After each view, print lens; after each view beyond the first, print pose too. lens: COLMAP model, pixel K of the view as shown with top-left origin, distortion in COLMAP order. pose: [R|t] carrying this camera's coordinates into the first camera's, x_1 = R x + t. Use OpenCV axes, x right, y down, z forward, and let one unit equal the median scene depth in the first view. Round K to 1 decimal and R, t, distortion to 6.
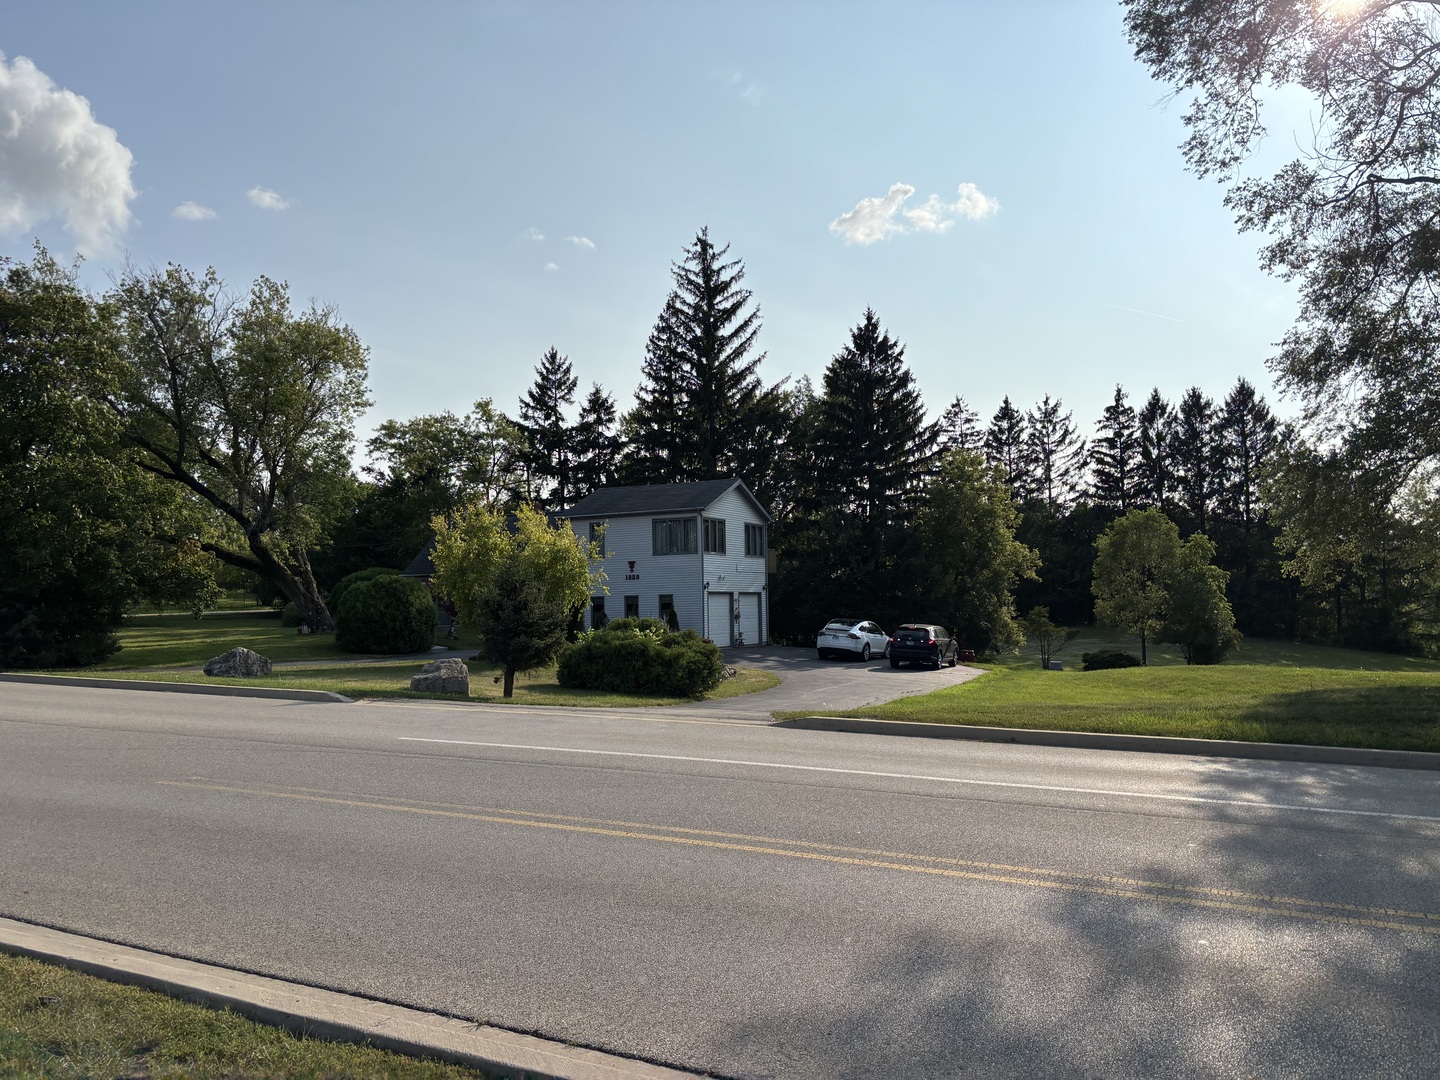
lens RADIAL K [[1093.0, 0, 715.7], [0, 1093.0, 578.5], [0, 0, 1]] dist [0.045554, -0.047217]
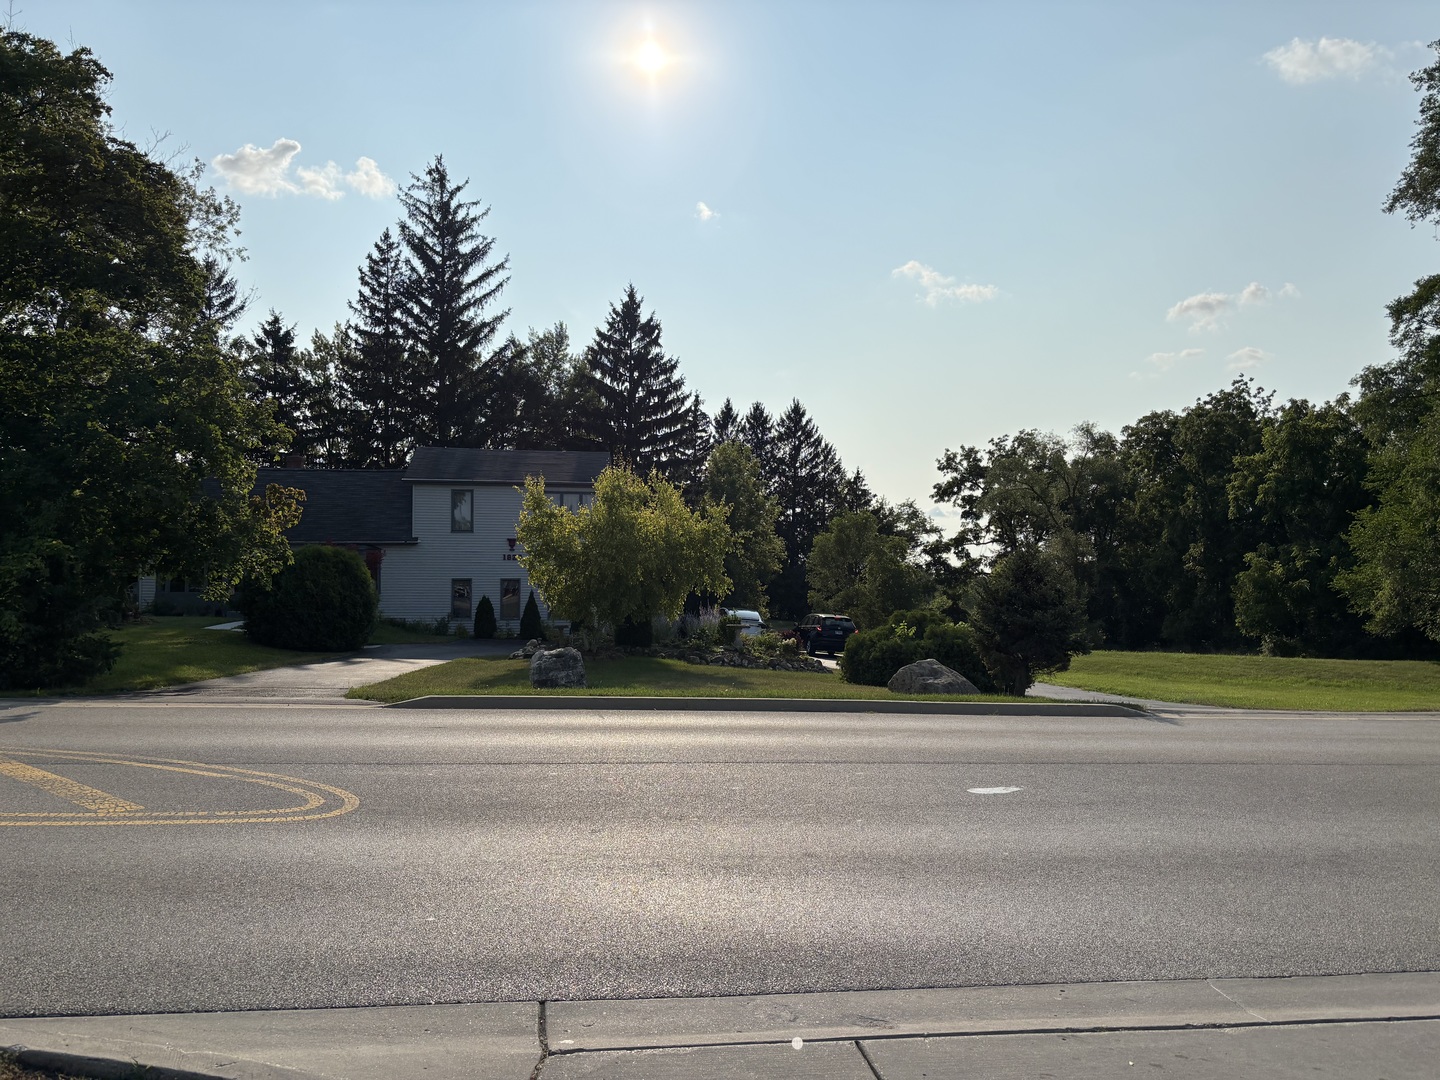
lens RADIAL K [[1093.0, 0, 725.6], [0, 1093.0, 546.1], [0, 0, 1]] dist [0.045554, -0.047217]
pose [[0.819114, 0.040211, 0.572219, -0.220003], [-0.028627, 0.999163, -0.029235, 0.005614], [-0.572916, 0.007566, 0.819579, 0.115280]]
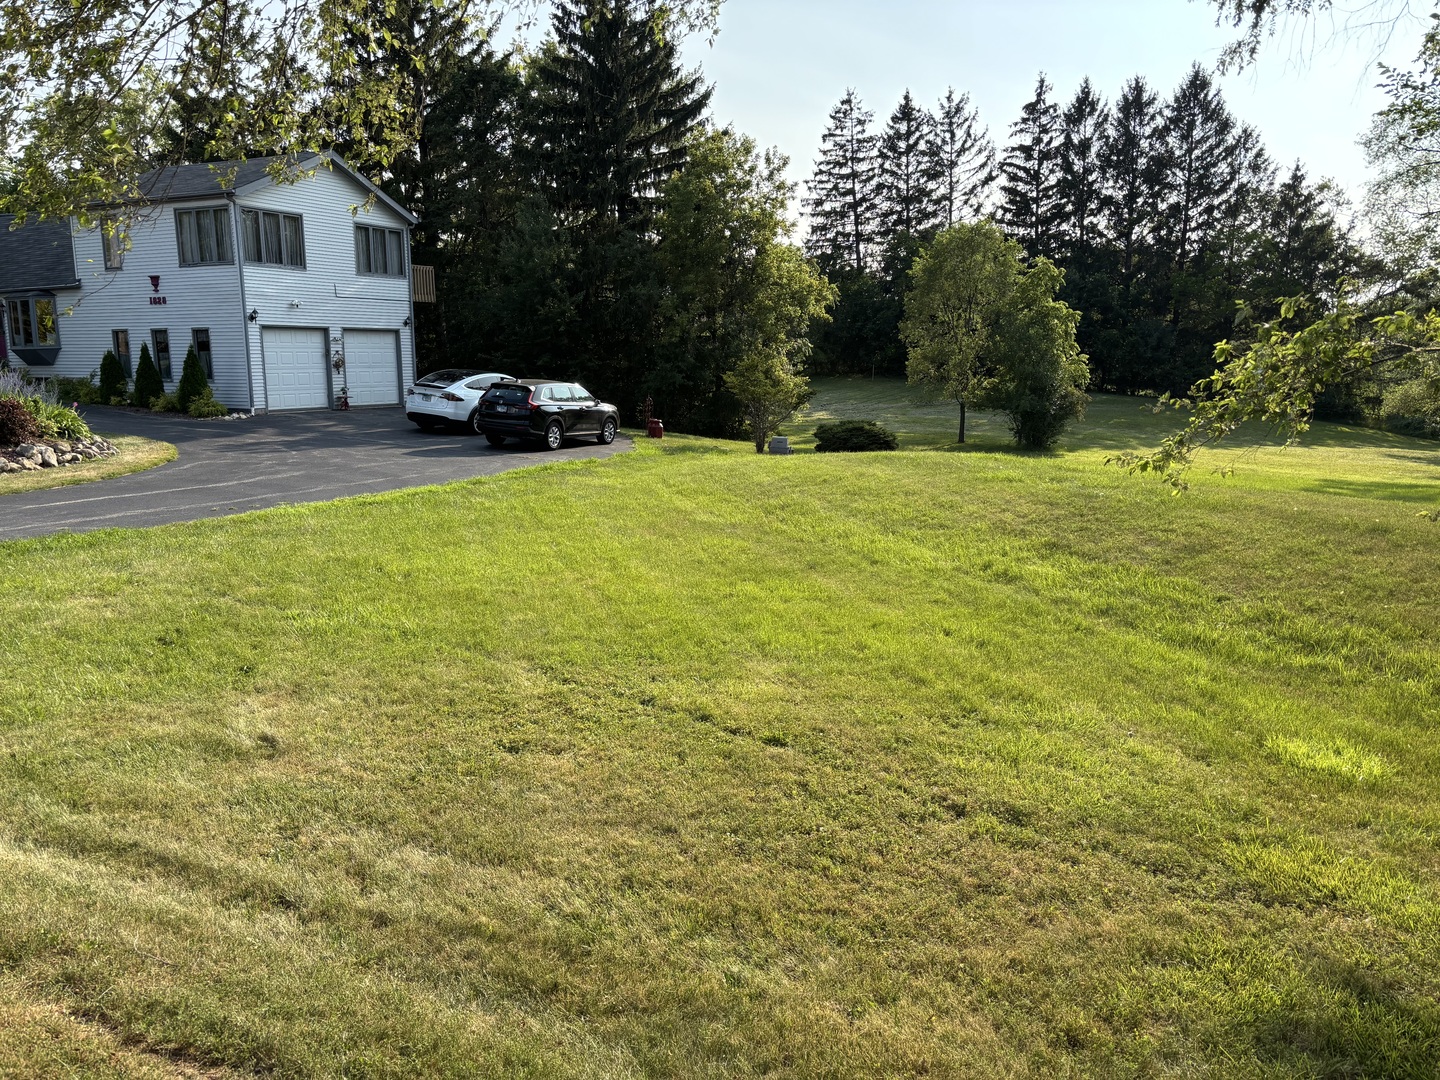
lens RADIAL K [[1093.0, 0, 716.3], [0, 1093.0, 544.5], [0, 0, 1]] dist [0.045554, -0.047217]
pose [[0.999859, 0.016703, -0.001439, 0.145097], [-0.016114, 0.981166, 0.192492, 0.005334], [0.004627, -0.192442, 0.981297, 0.170382]]
